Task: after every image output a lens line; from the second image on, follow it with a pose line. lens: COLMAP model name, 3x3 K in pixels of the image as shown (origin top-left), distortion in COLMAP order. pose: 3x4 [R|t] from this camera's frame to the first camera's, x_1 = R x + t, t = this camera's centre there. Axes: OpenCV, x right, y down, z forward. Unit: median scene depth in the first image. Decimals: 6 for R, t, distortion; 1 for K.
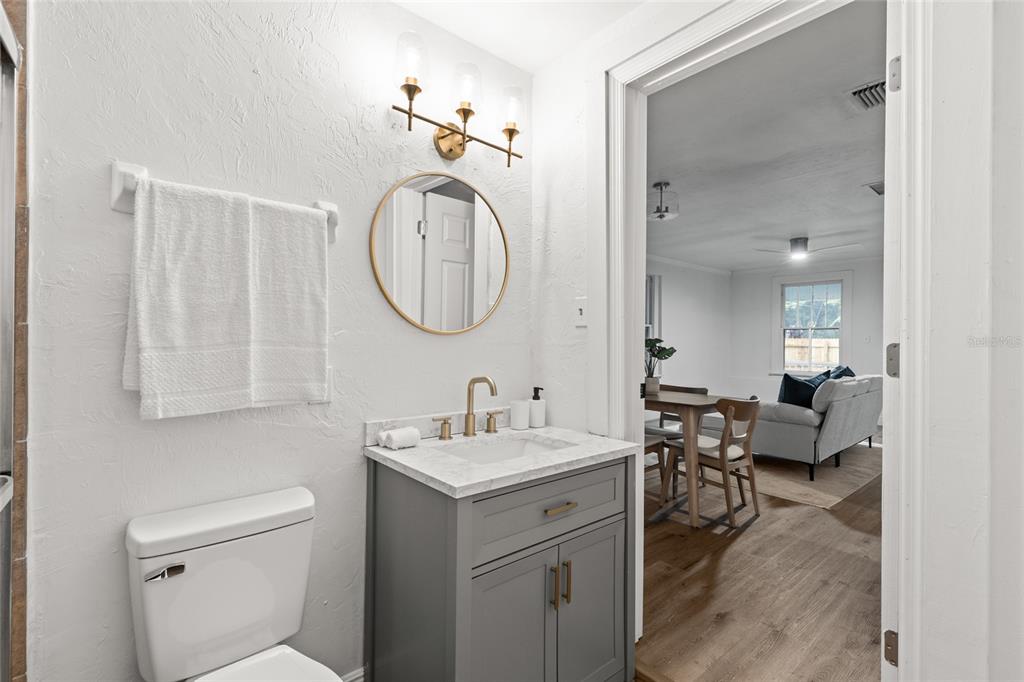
lens RADIAL K [[461.6, 0, 514.5], [0, 461.6, 339.2], [0, 0, 1]] dist [0.009380, -0.000471]
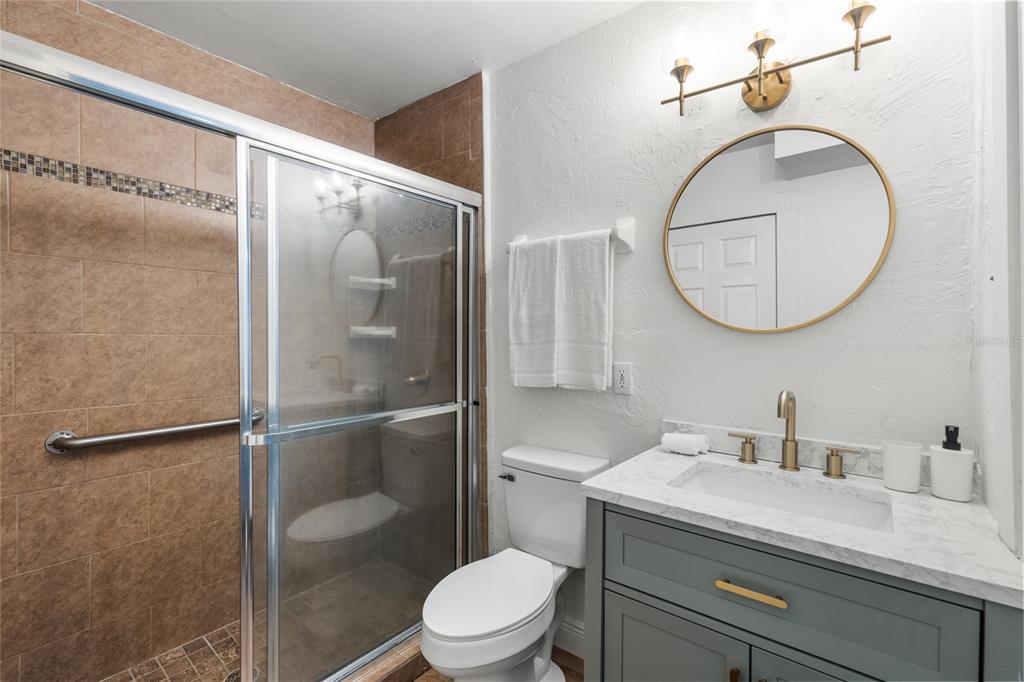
lens RADIAL K [[461.6, 0, 515.9], [0, 461.6, 340.4], [0, 0, 1]] dist [0.009380, -0.000471]
pose [[0.197571, 0.004397, -0.980279, 0.701281], [-0.000493, 0.999990, 0.004386, -0.001062], [0.980289, -0.000384, 0.197571, 0.545449]]
